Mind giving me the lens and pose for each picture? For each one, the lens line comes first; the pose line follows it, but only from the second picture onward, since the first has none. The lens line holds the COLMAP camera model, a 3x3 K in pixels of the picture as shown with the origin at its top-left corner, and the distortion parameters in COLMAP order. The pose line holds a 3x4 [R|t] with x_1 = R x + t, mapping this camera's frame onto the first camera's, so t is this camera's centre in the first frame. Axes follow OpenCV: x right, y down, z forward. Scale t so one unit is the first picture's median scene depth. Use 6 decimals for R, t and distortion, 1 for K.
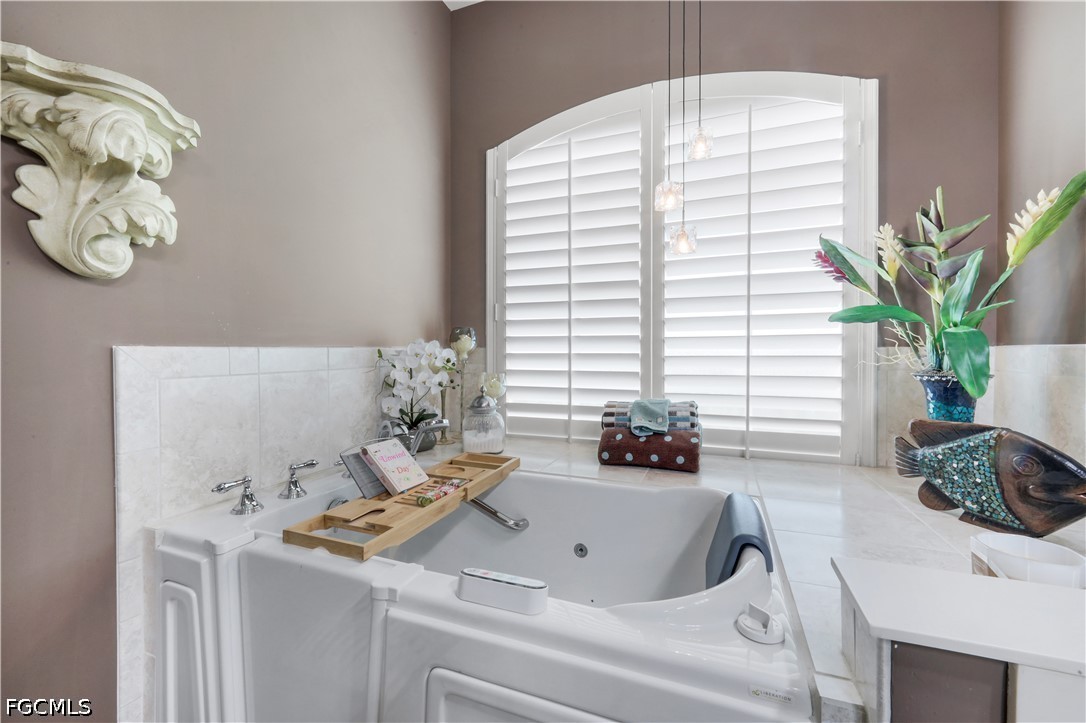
lens RADIAL K [[439.8, 0, 543.9], [0, 439.8, 355.0], [0, 0, 1]] dist [-0.000142, -0.000227]
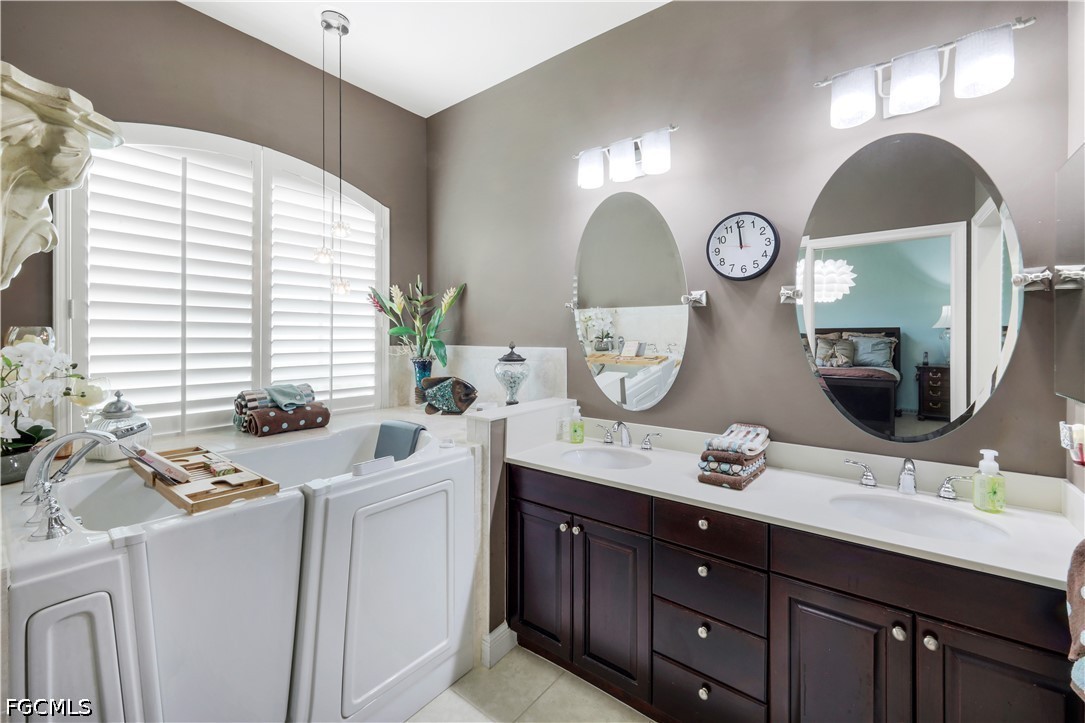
lens RADIAL K [[439.4, 0, 550.8], [0, 439.4, 338.8], [0, 0, 1]] dist [-0.000142, -0.000227]
pose [[0.259988, 0.002911, 0.965607, -0.956863], [0.006925, 0.999964, -0.004880, -0.036706], [-0.965587, 0.007956, 0.259959, -0.200914]]
